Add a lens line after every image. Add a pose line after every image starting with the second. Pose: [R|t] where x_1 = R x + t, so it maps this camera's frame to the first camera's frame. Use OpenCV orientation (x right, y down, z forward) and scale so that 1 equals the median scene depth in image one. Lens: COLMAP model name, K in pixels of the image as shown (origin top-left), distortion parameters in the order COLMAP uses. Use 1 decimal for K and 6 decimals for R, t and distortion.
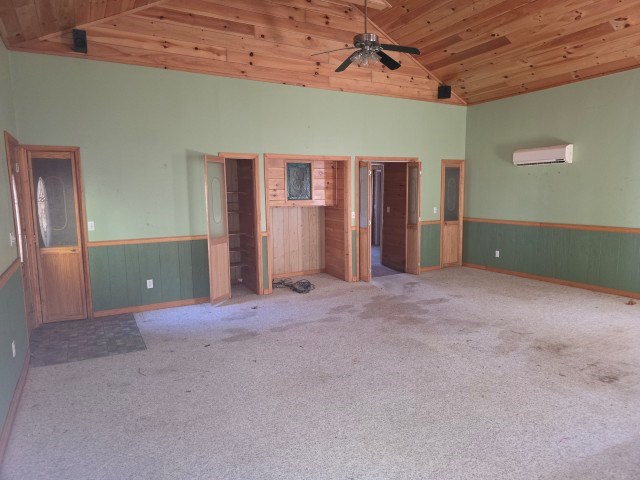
lens RADIAL K [[421.9, 0, 320.0], [0, 421.9, 240.0], [0, 0, 1]] dist [0.064520, -0.048267]
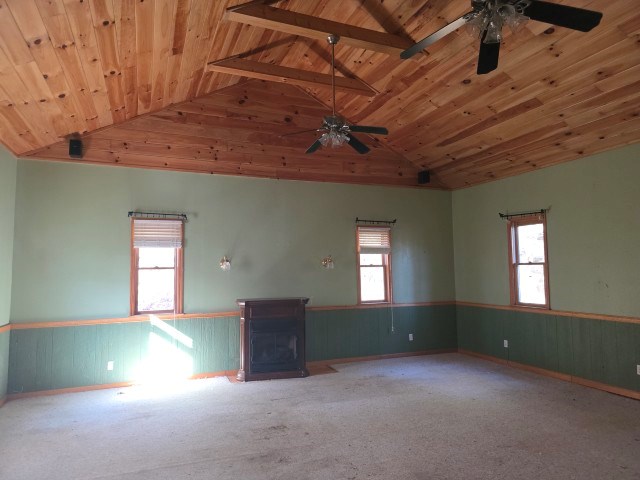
lens RADIAL K [[421.9, 0, 320.0], [0, 421.9, 240.0], [0, 0, 1]] dist [0.064520, -0.048267]
pose [[-0.991932, 0.034793, 0.121905, 0.255189], [0.040250, 0.998281, 0.042594, -0.180495], [-0.120214, 0.047157, -0.991627, 1.473017]]
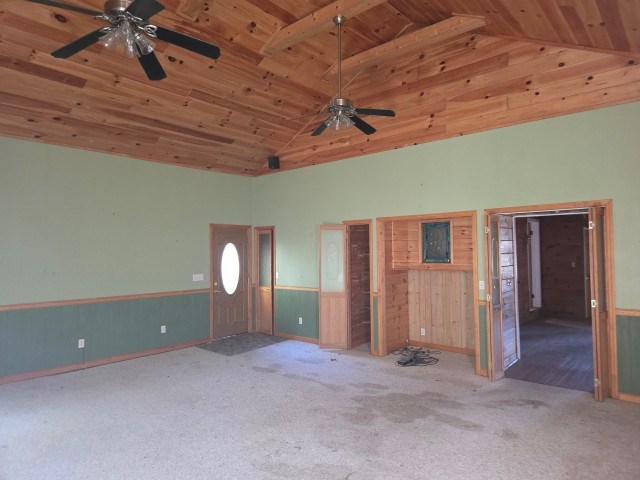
lens RADIAL K [[421.9, 0, 320.0], [0, 421.9, 240.0], [0, 0, 1]] dist [0.064520, -0.048267]
pose [[0.328603, -0.017533, -0.944305, 0.953718], [-0.104016, 0.993074, -0.054634, -0.091490], [0.938723, 0.116176, 0.324503, 0.627361]]
